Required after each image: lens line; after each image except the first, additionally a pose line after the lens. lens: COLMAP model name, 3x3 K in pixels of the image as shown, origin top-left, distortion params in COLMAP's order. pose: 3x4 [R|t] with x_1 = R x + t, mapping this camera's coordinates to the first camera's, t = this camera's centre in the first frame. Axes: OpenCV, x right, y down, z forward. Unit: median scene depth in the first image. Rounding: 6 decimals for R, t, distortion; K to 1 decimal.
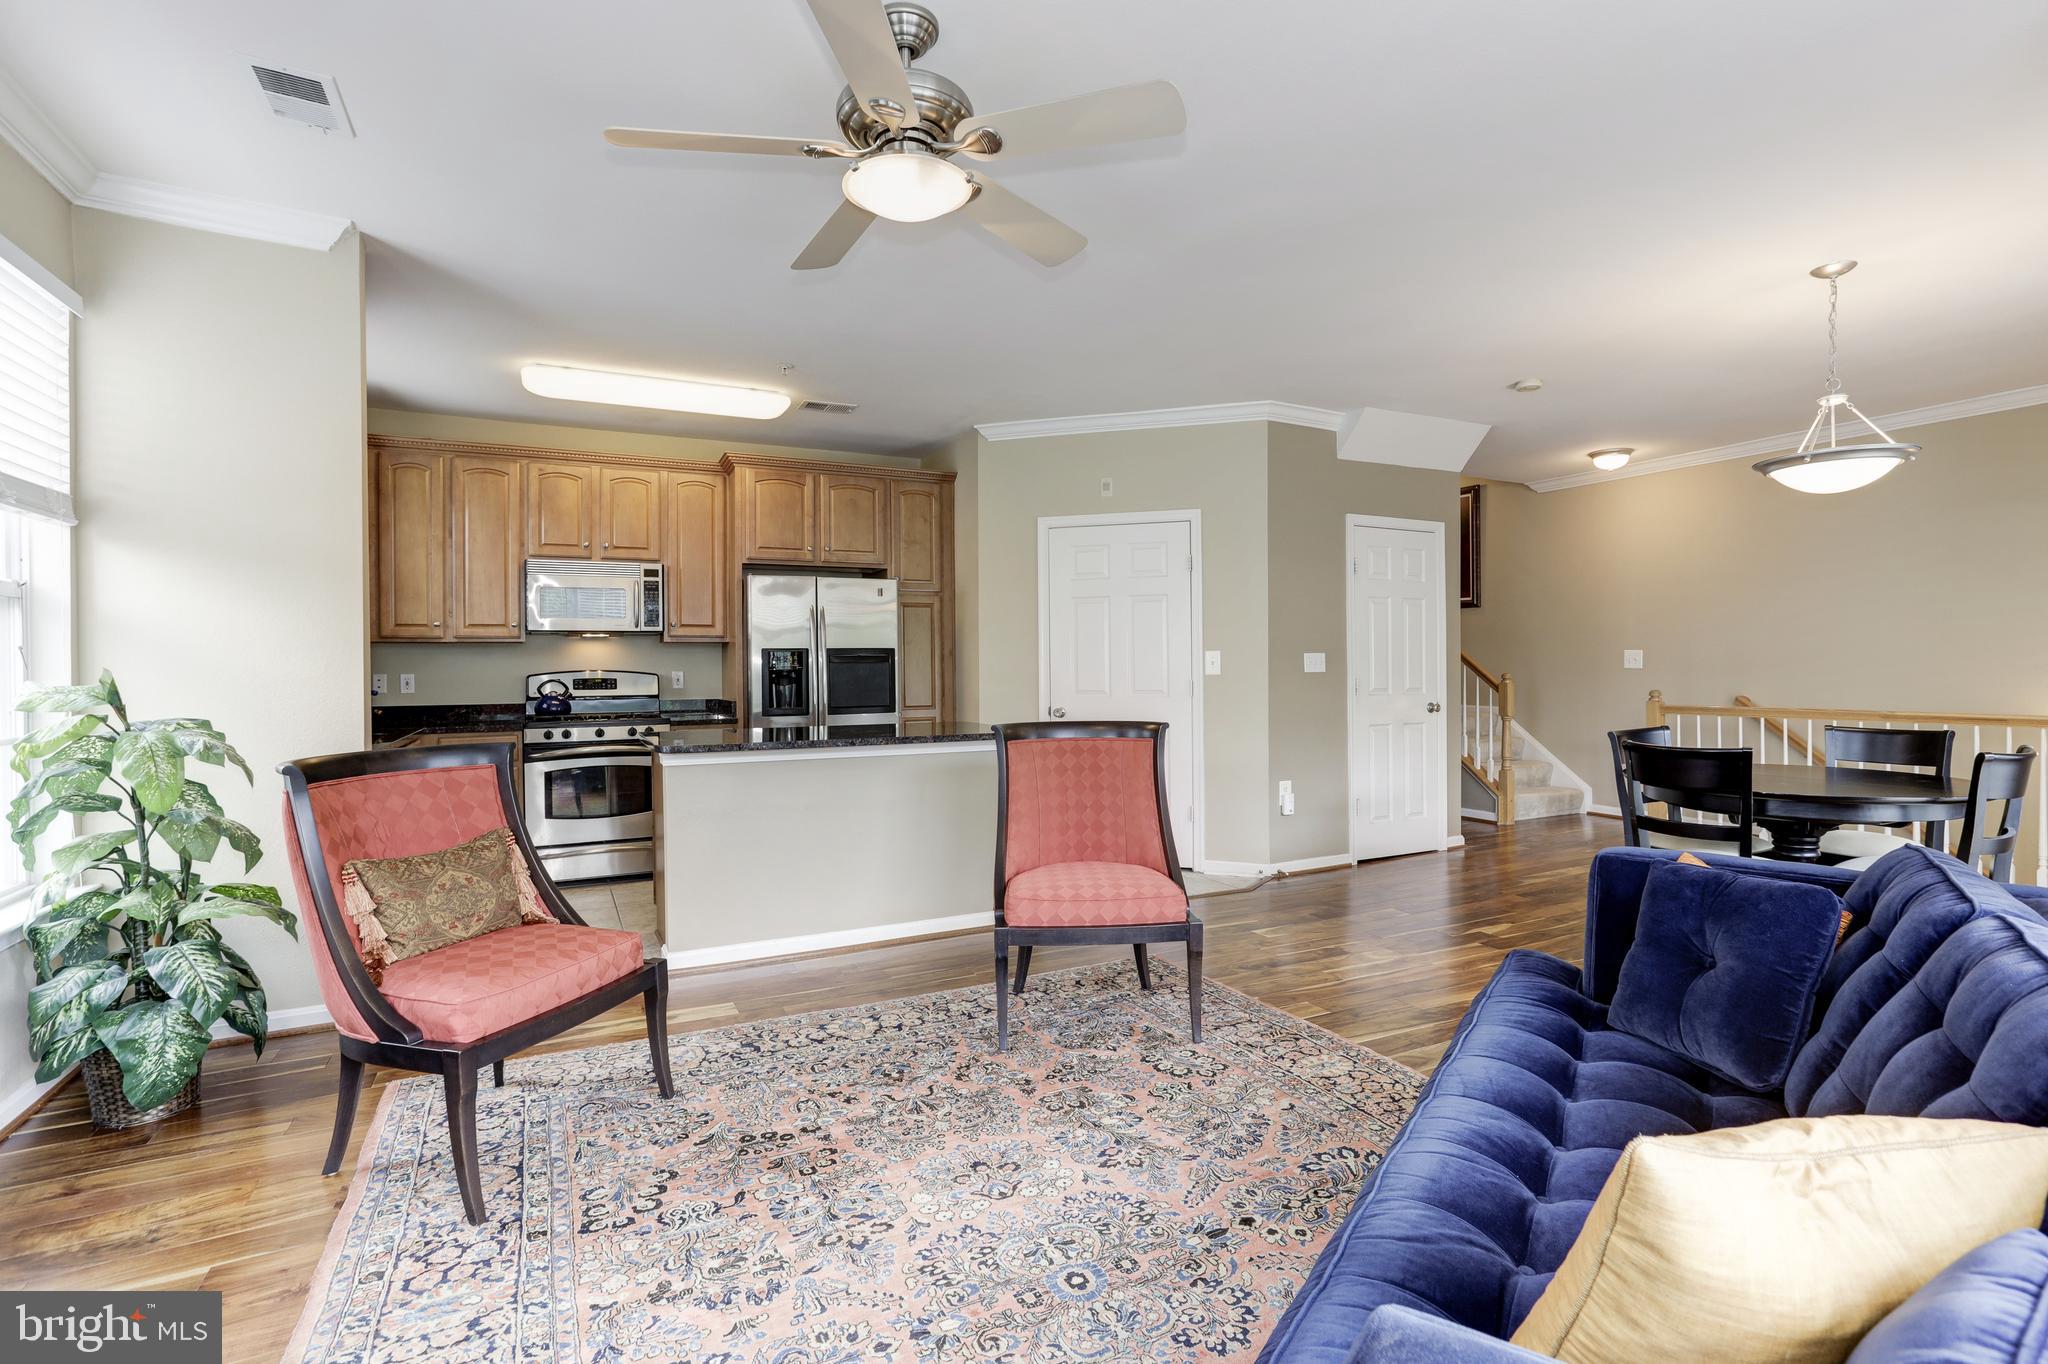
lens RADIAL K [[930.9, 0, 1036.6], [0, 930.9, 671.0], [0, 0, 1]] dist [-0.016036, 0.000525]
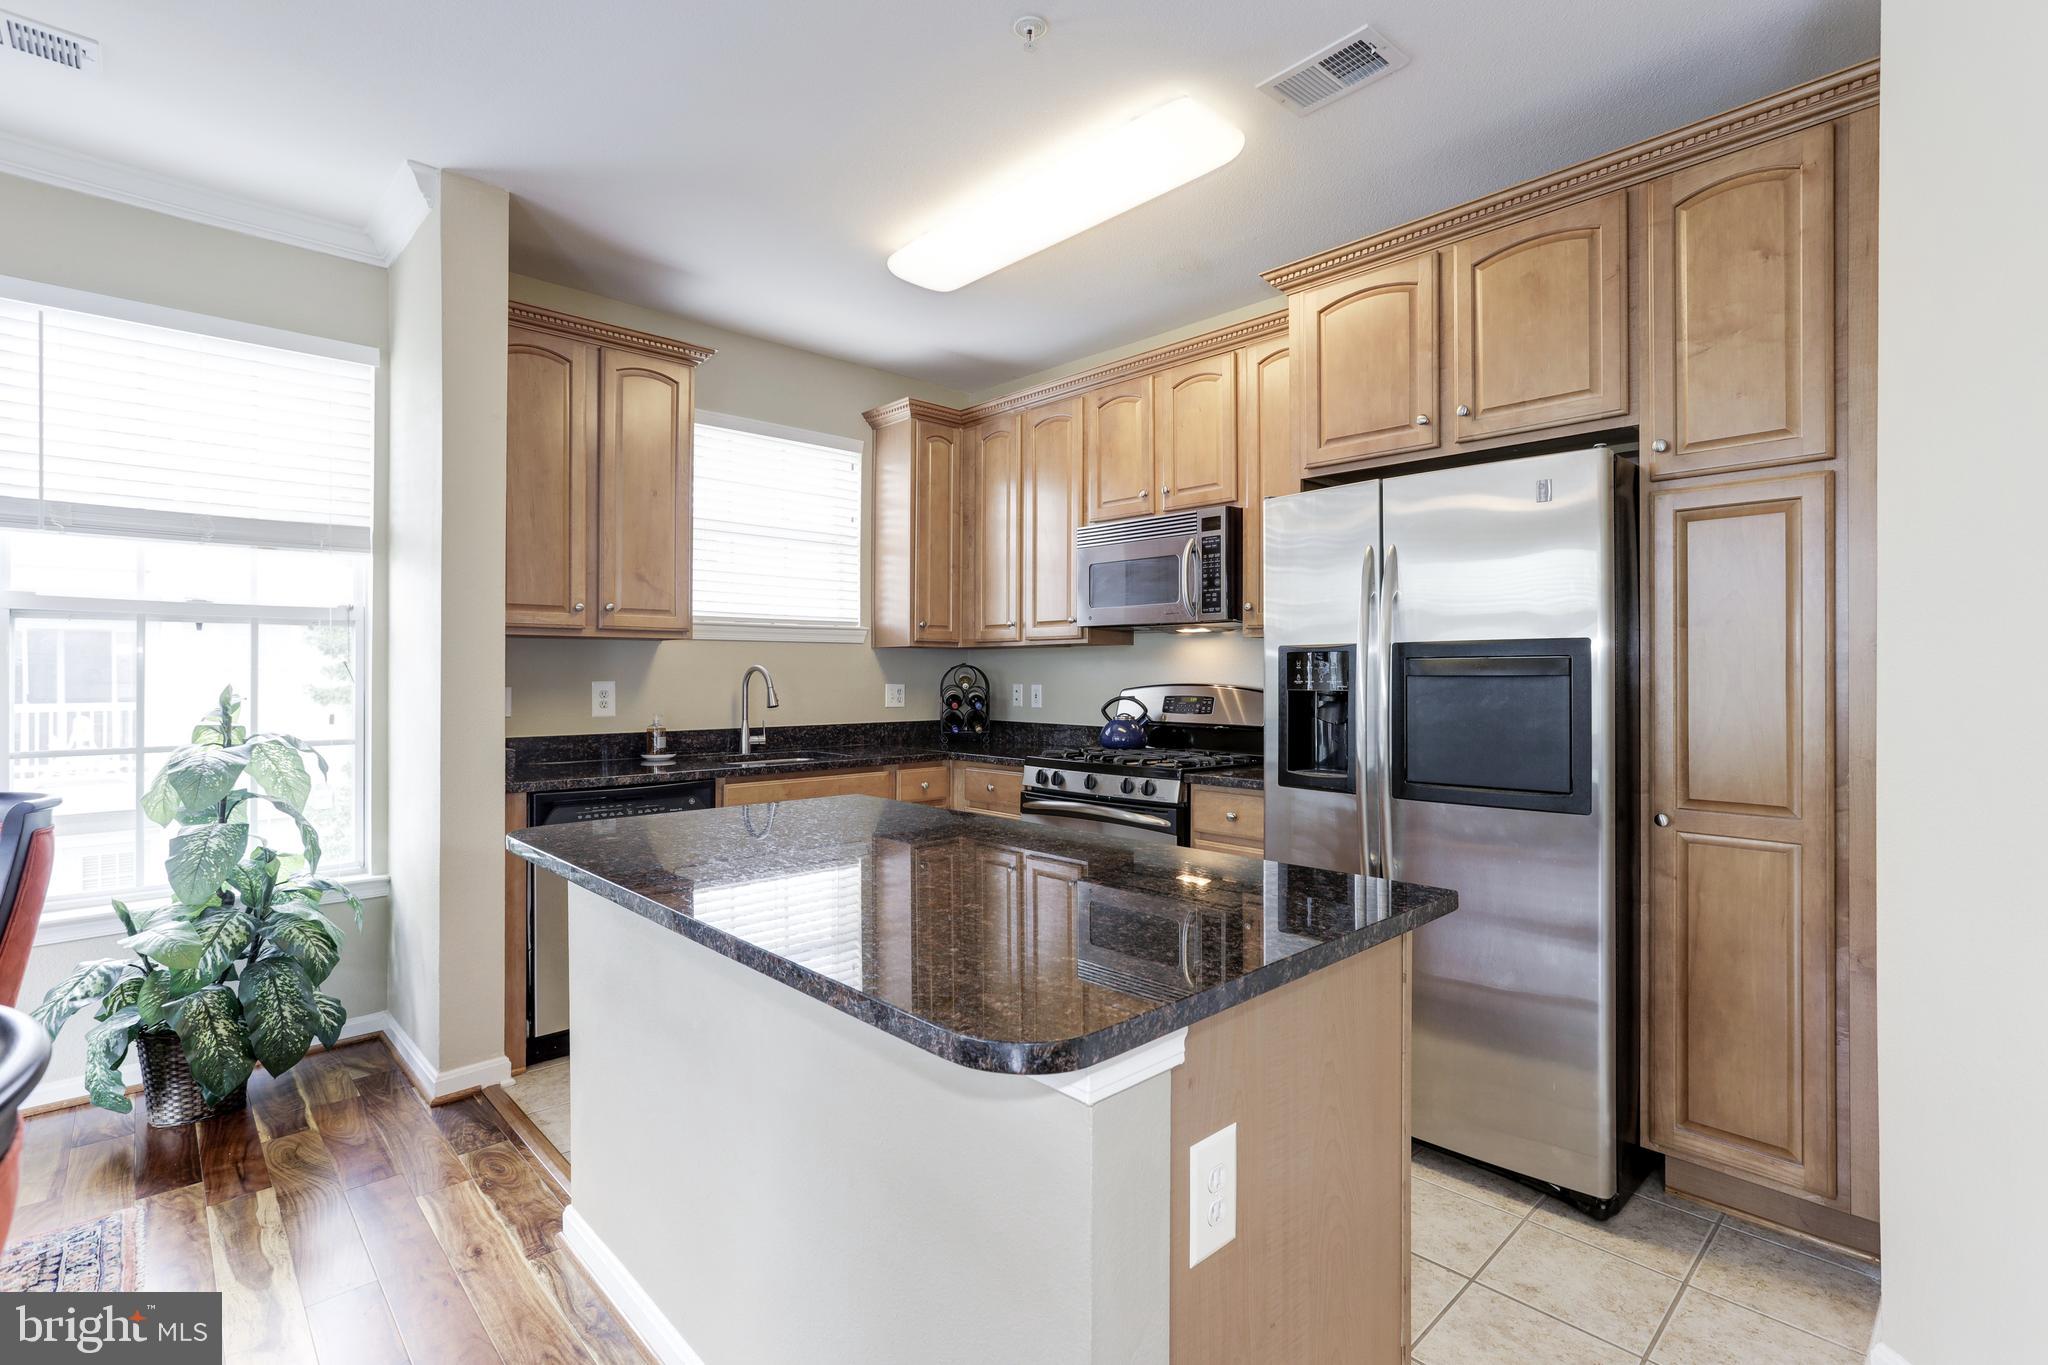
lens RADIAL K [[965.0, 0, 1028.8], [0, 965.0, 671.2], [0, 0, 1]] dist [-0.037608, 0.023578]
pose [[0.279577, 0.004570, -0.960113, 0.151649], [-0.007562, 0.999968, 0.002558, -0.011022], [0.960094, 0.006545, 0.279602, 0.722200]]
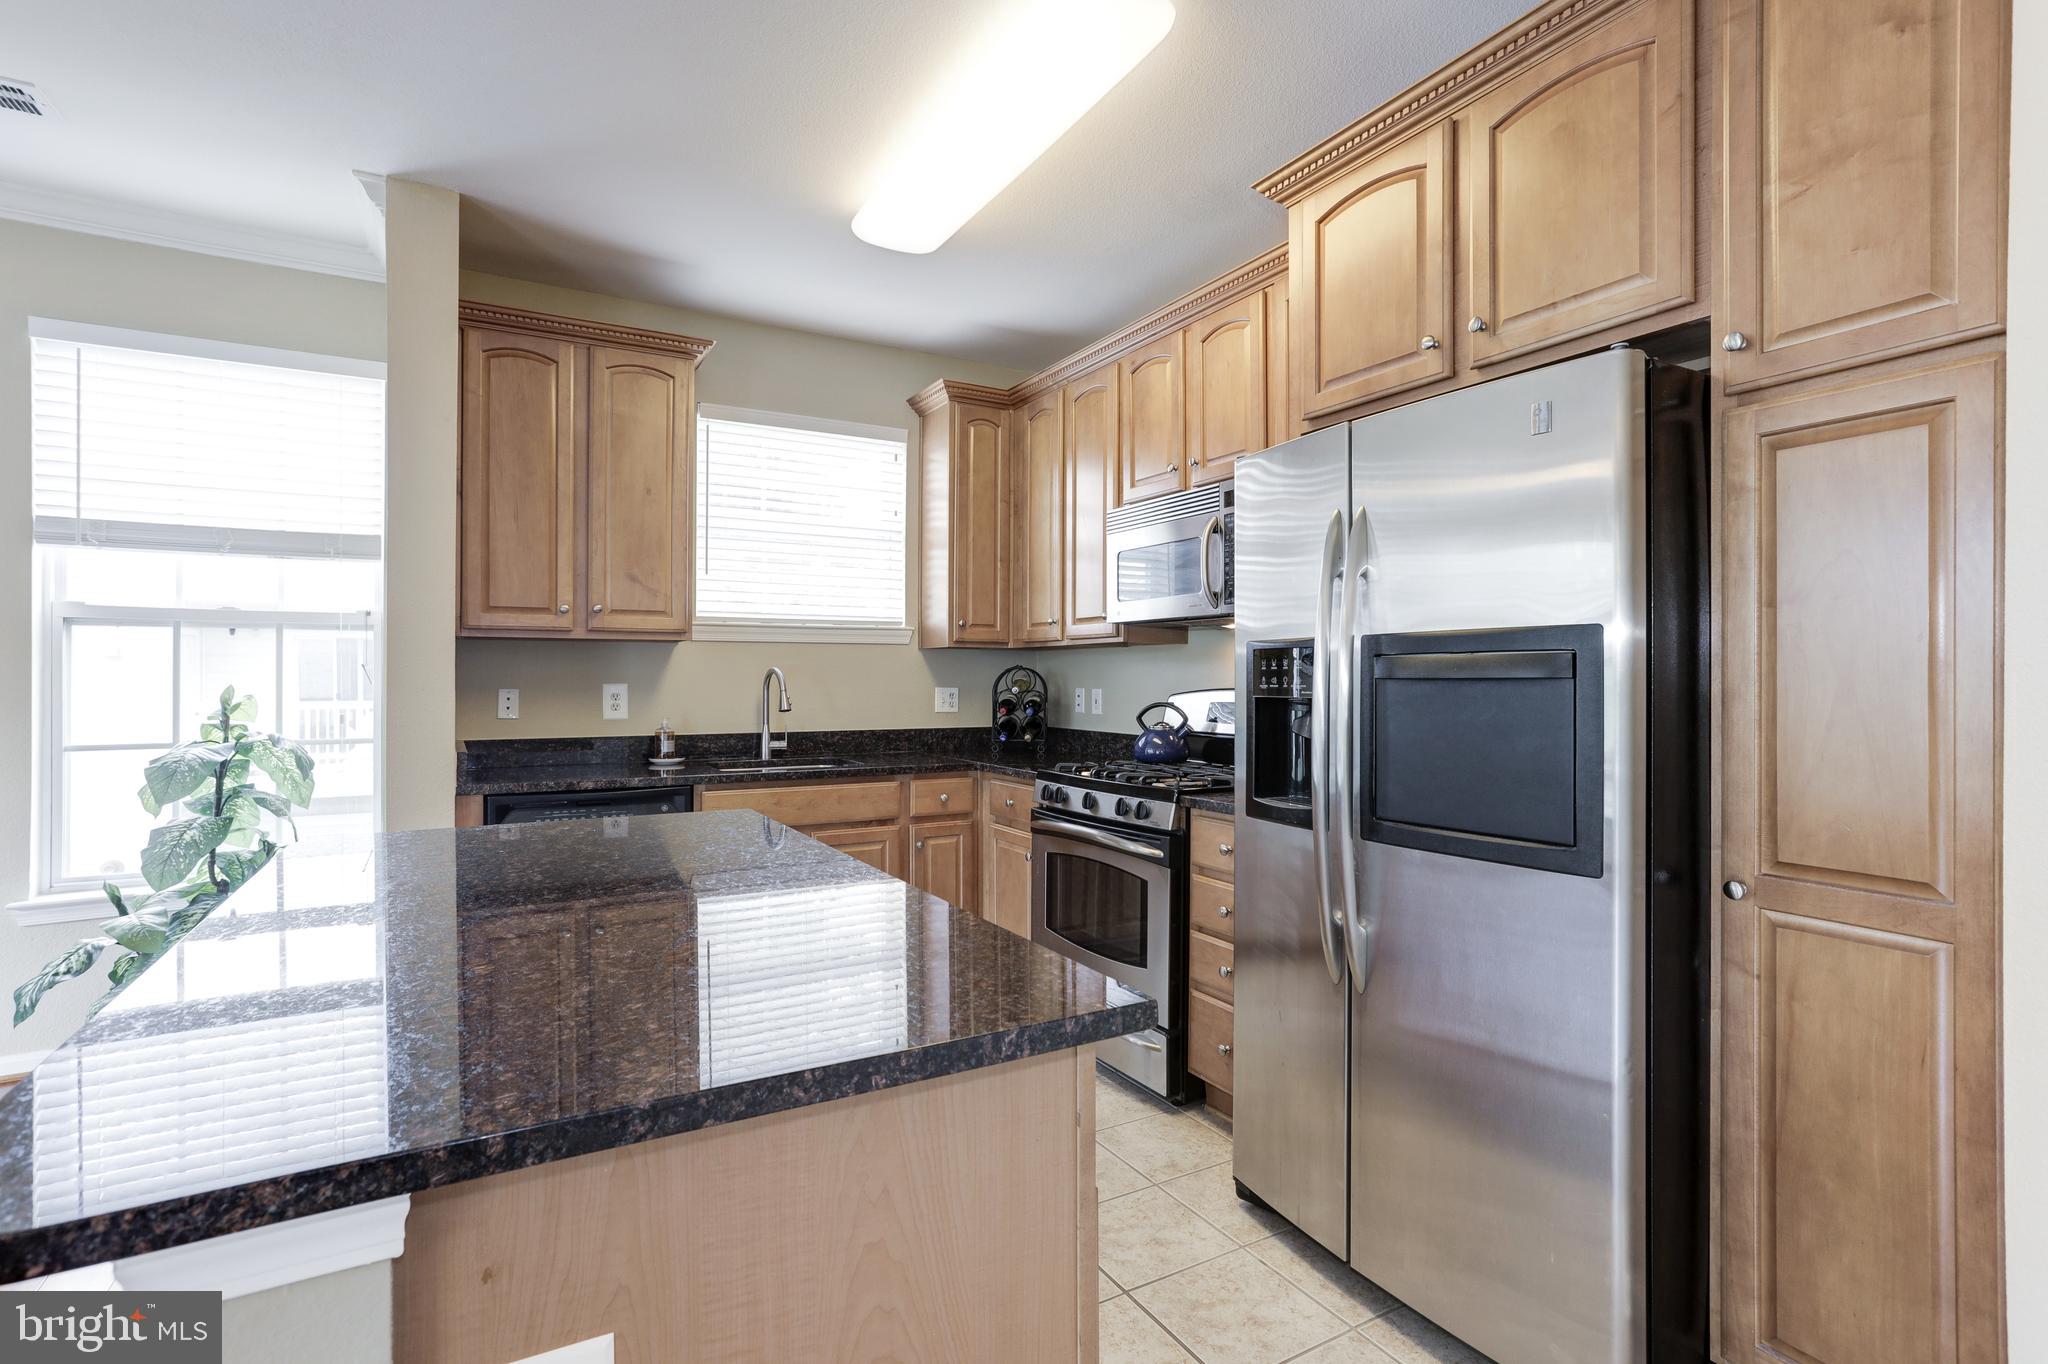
lens RADIAL K [[976.2, 0, 1013.1], [0, 976.2, 676.5], [0, 0, 1]] dist [-0.030217, 0.015862]
pose [[0.036160, 0.006083, -0.999327, 0.110115], [-0.006830, 0.999960, 0.005840, -0.010887], [0.999323, 0.006615, 0.036200, 0.872428]]
